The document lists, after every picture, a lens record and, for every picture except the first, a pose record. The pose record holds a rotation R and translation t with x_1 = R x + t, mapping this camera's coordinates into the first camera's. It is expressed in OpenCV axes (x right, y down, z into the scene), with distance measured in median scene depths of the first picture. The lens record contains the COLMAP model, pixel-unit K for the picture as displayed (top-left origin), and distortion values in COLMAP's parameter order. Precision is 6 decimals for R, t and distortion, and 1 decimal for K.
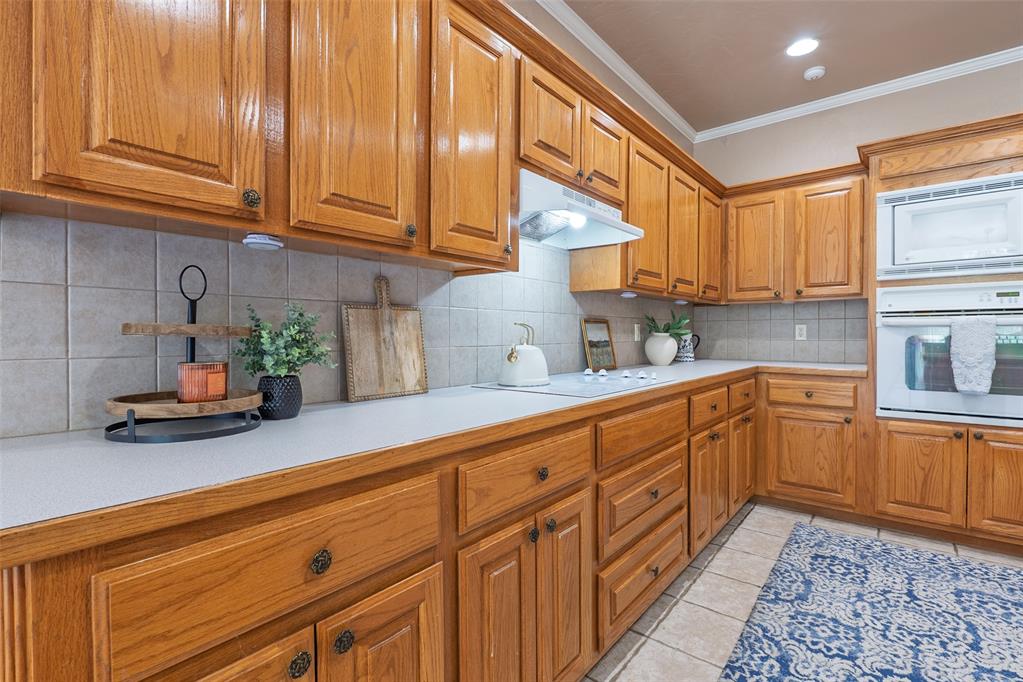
lens RADIAL K [[473.1, 0, 512.7], [0, 473.1, 337.8], [0, 0, 1]] dist [-0.007821, 0.002170]
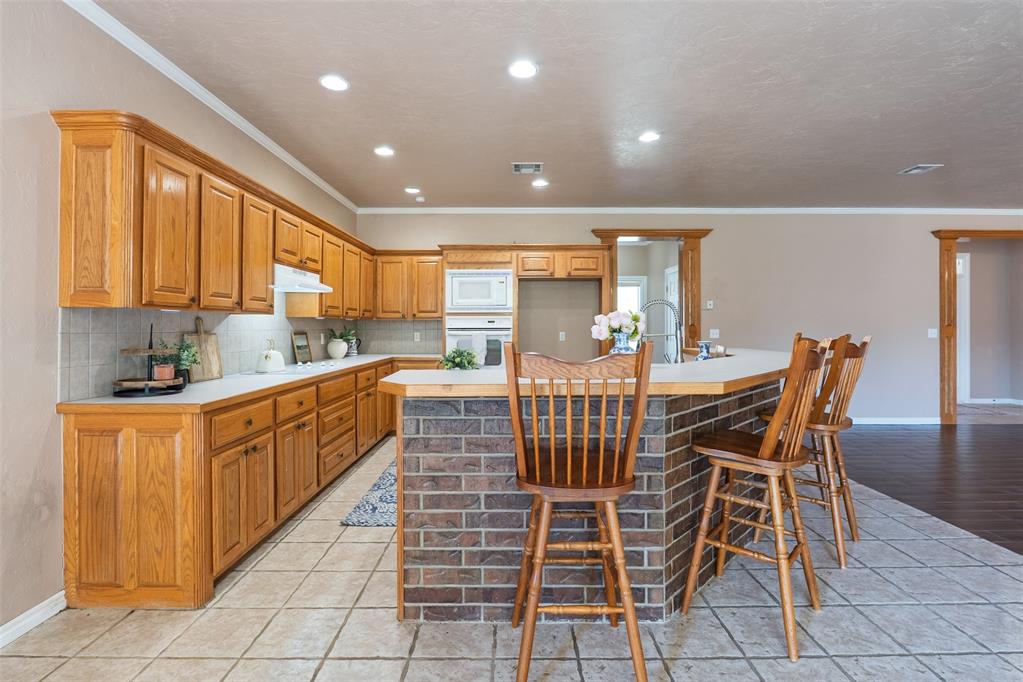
lens RADIAL K [[473.1, 0, 511.2], [0, 473.1, 327.6], [0, 0, 1]] dist [-0.007821, 0.002170]
pose [[0.772198, 0.000699, 0.635381, -0.355208], [0.003881, 0.999976, -0.005817, -0.050939], [-0.635370, 0.006958, 0.772177, -0.875492]]
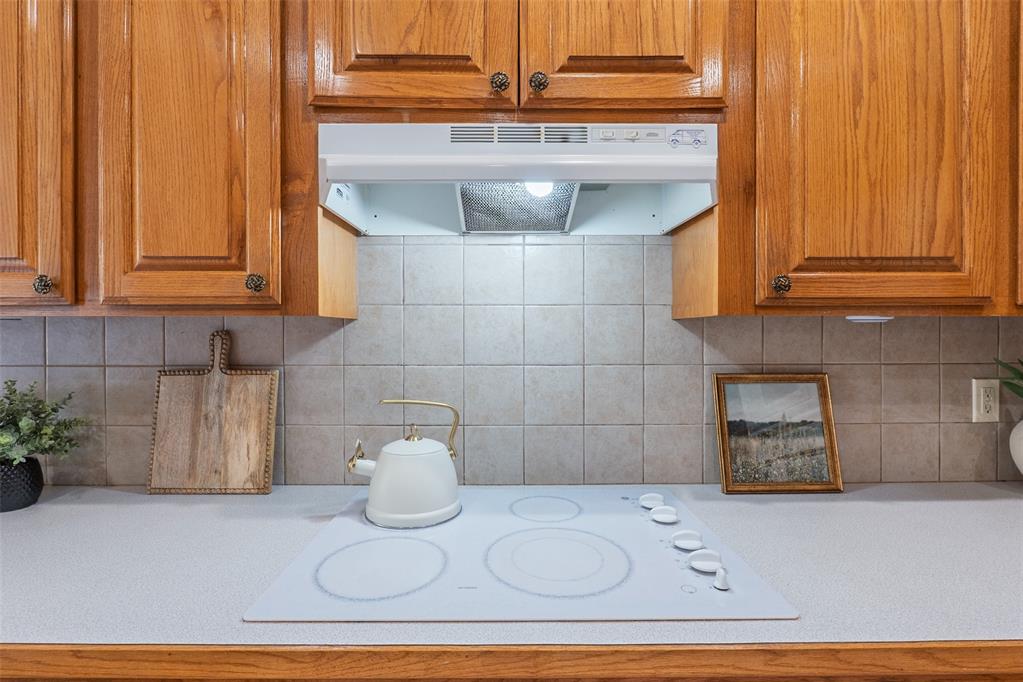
lens RADIAL K [[473.1, 0, 513.7], [0, 473.1, 338.6], [0, 0, 1]] dist [-0.007821, 0.002170]
pose [[0.642034, 0.010183, -0.766609, 0.424239], [-0.005644, 0.999947, 0.008556, -0.087563], [0.766656, -0.001166, 0.642057, 0.604058]]
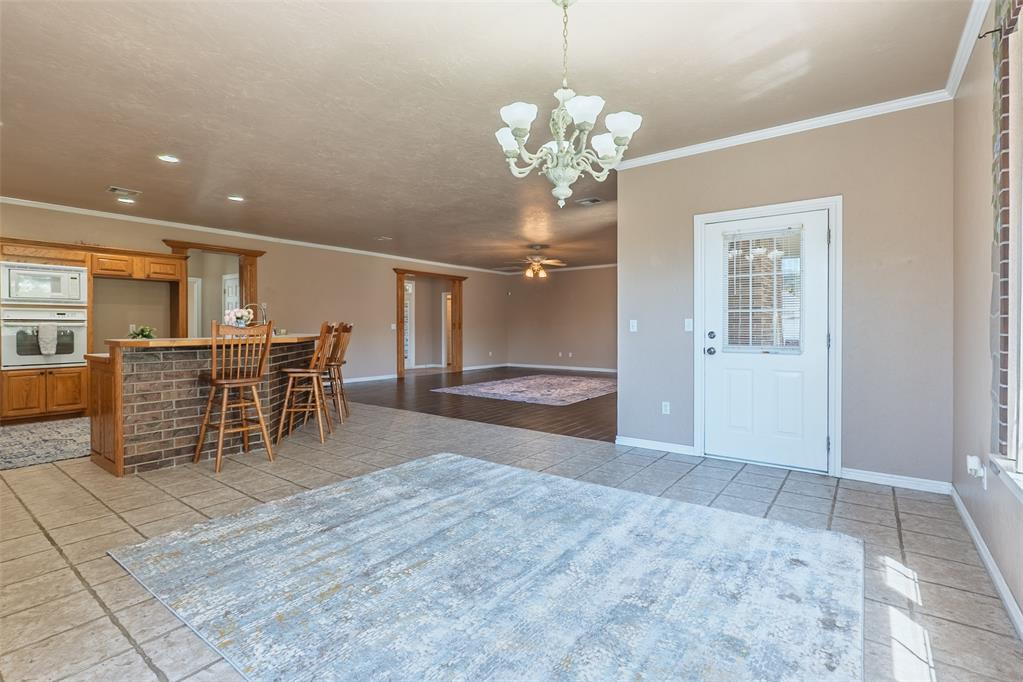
lens RADIAL K [[473.1, 0, 516.8], [0, 473.1, 331.9], [0, 0, 1]] dist [-0.007821, 0.002170]
pose [[-0.055198, -0.007136, 0.998450, -1.615413], [0.007735, 0.999941, 0.007574, 0.002720], [-0.998445, 0.008141, -0.055140, -1.307415]]
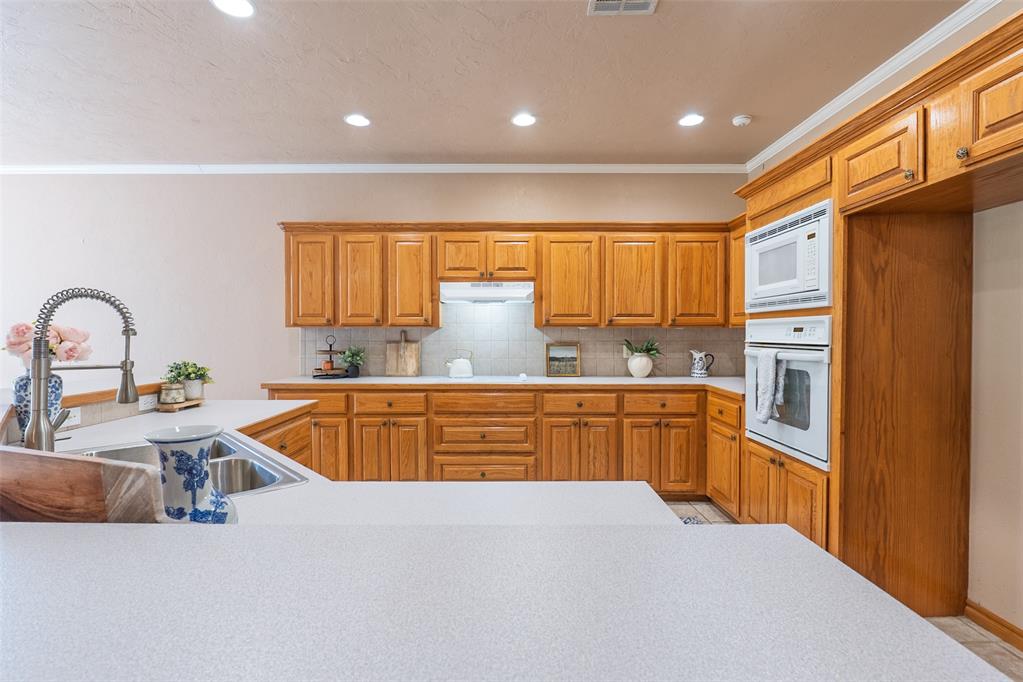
lens RADIAL K [[473.1, 0, 514.6], [0, 473.1, 340.4], [0, 0, 1]] dist [-0.007821, 0.002170]
pose [[0.635105, 0.015146, -0.772277, 1.494698], [-0.006860, 0.999879, 0.013968, -0.081309], [0.772395, -0.003573, 0.635132, -0.137390]]
